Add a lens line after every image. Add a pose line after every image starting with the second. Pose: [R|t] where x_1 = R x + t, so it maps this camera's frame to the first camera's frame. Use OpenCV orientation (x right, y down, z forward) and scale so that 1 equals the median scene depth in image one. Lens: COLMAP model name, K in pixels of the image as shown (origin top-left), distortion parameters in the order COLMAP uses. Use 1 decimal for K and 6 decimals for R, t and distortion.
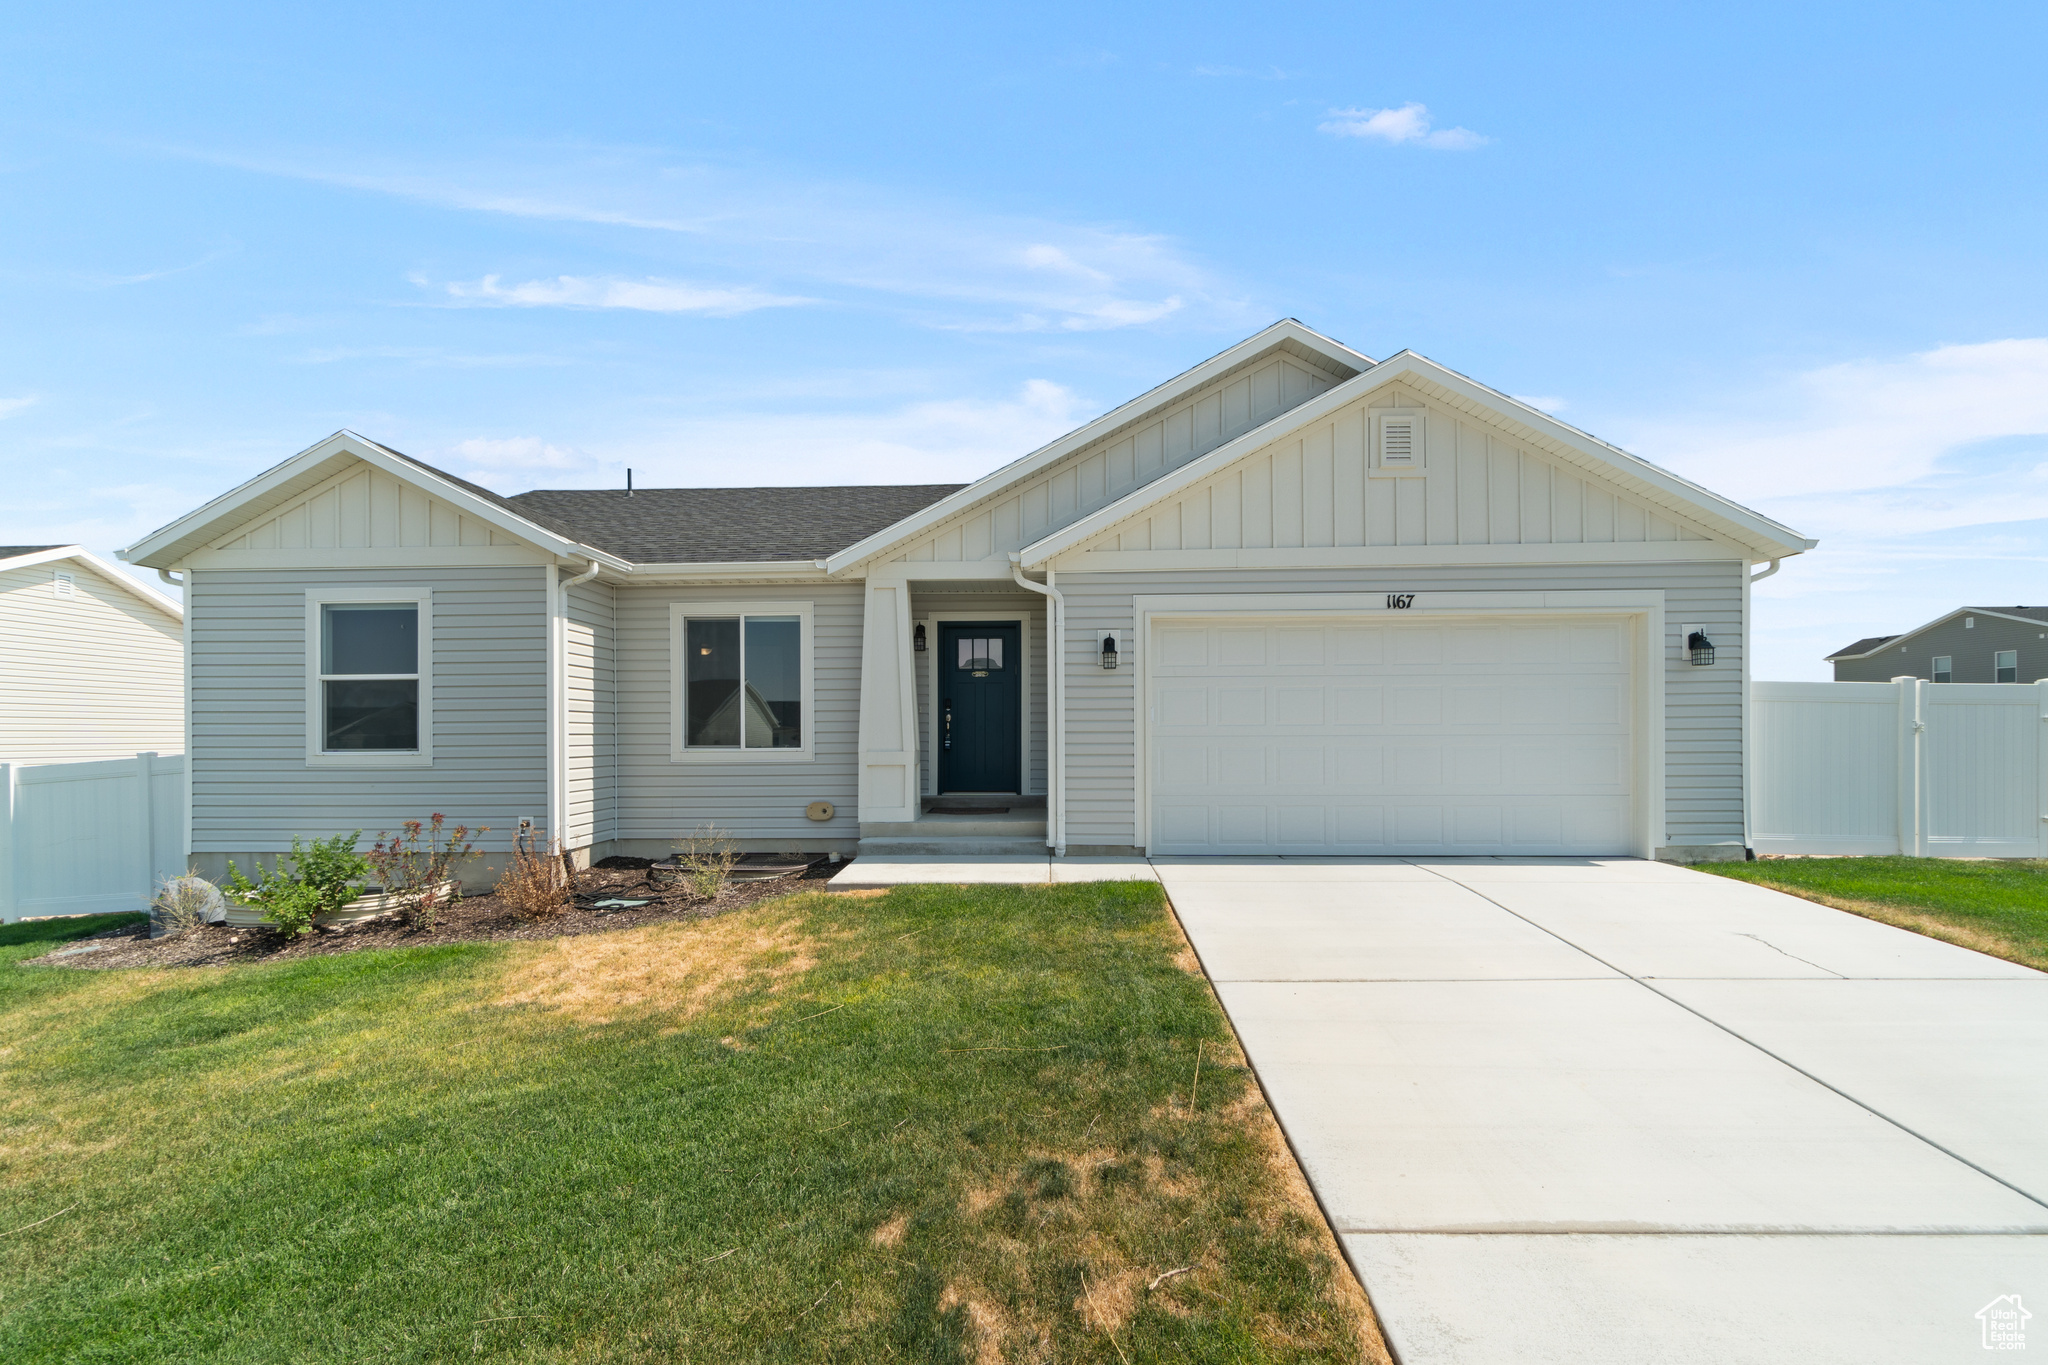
lens RADIAL K [[890.9, 0, 1022.3], [0, 890.9, 734.0], [0, 0, 1]] dist [-0.020688, 0.000358]
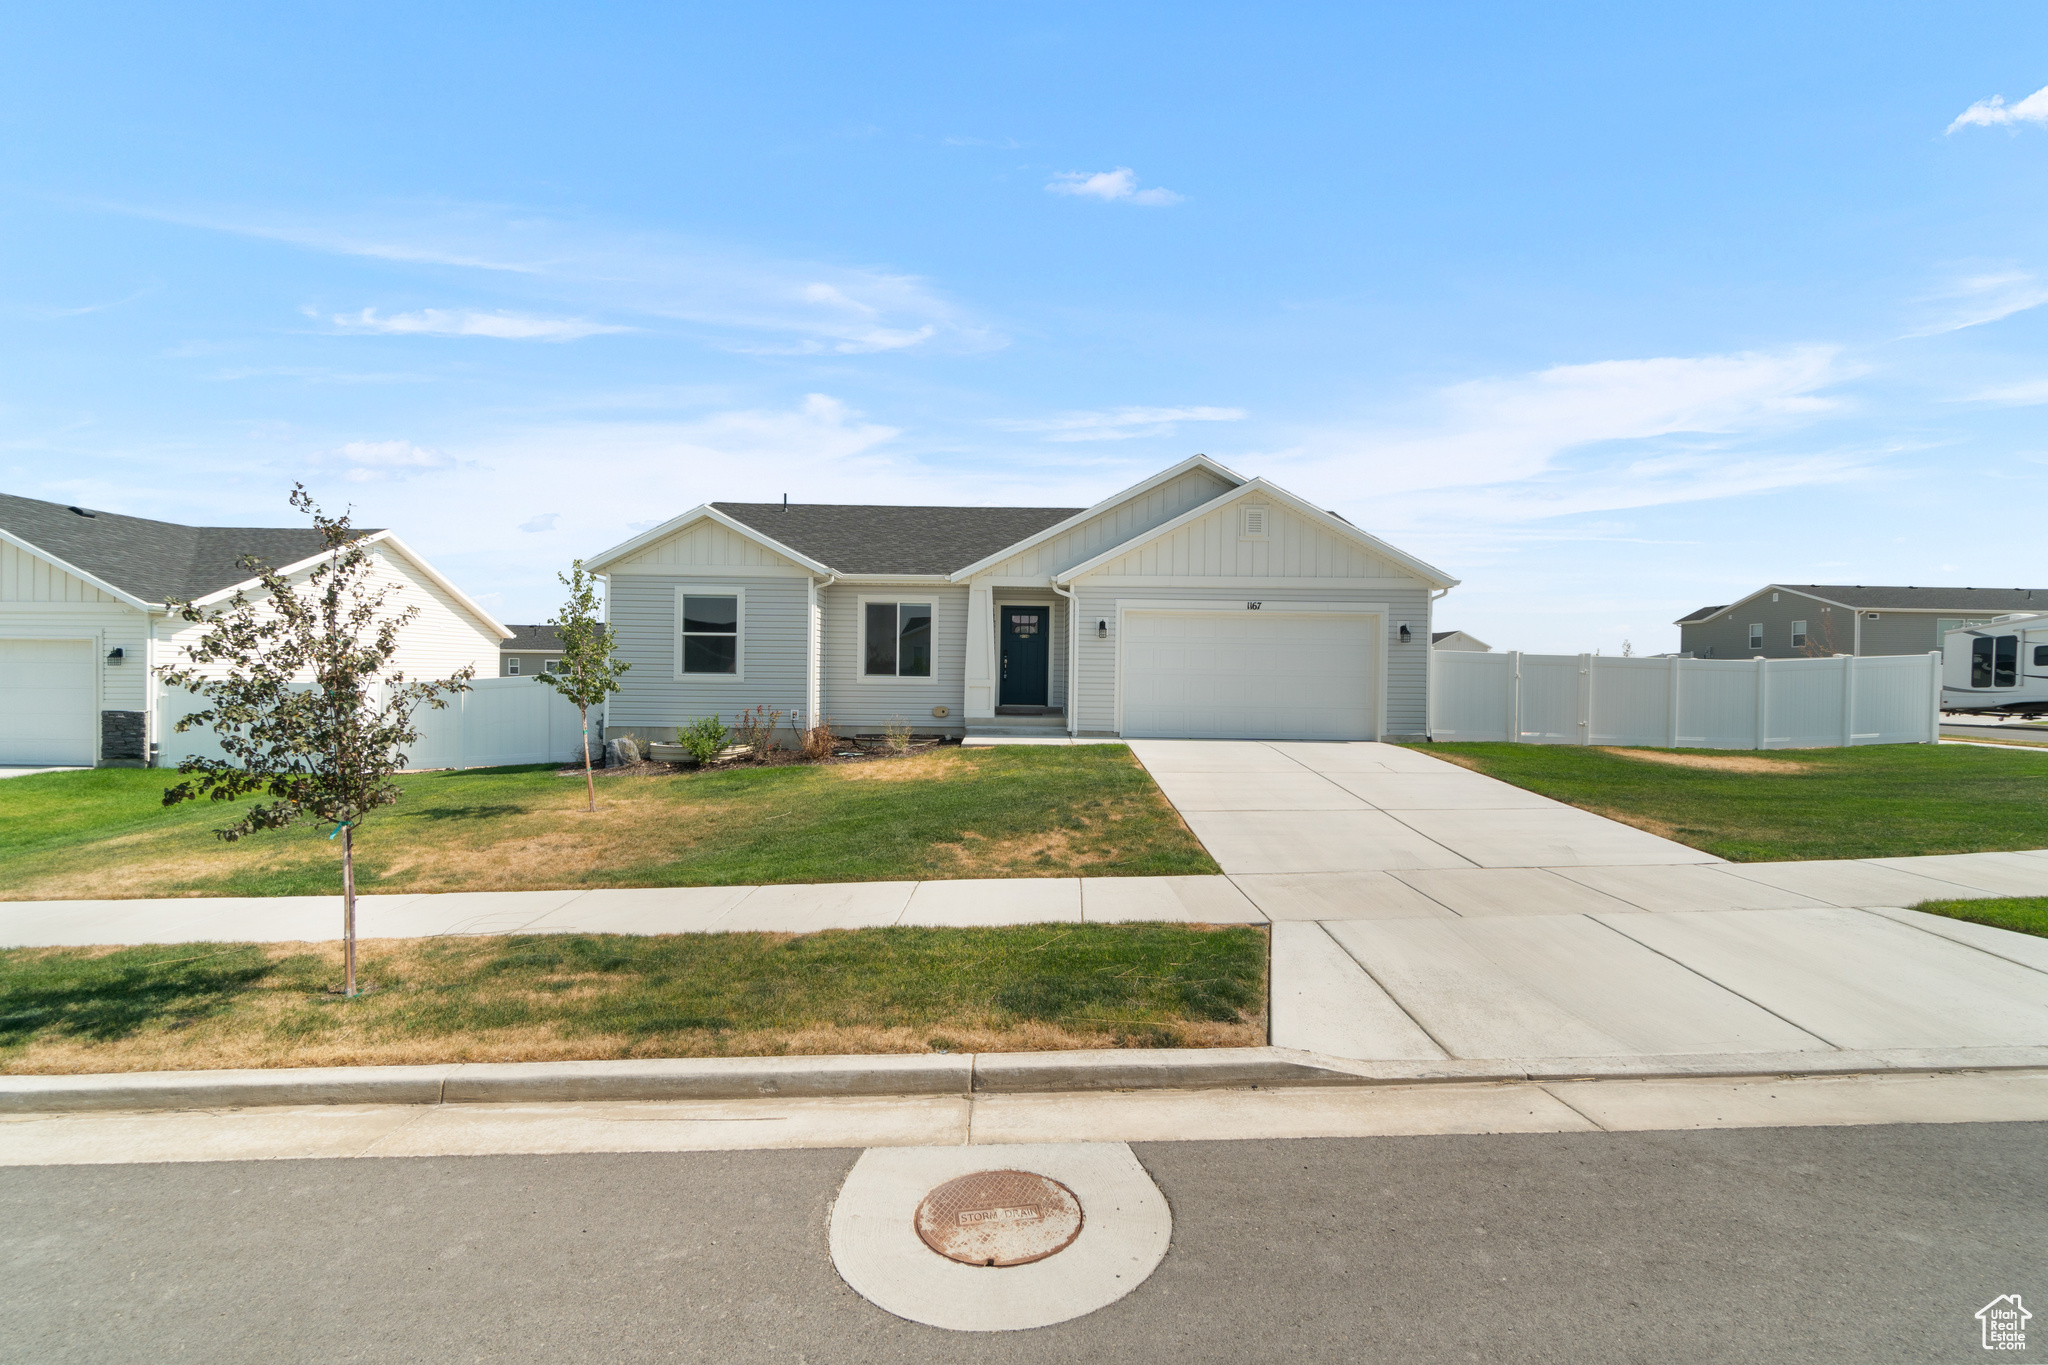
lens RADIAL K [[901.8, 0, 1020.6], [0, 901.8, 666.9], [0, 0, 1]] dist [-0.000337, 0.001295]
pose [[0.999043, 0.018656, 0.039565, -0.152727], [-0.018347, 0.999799, -0.008140, 0.007922], [-0.039709, 0.007406, 0.999184, -0.921038]]
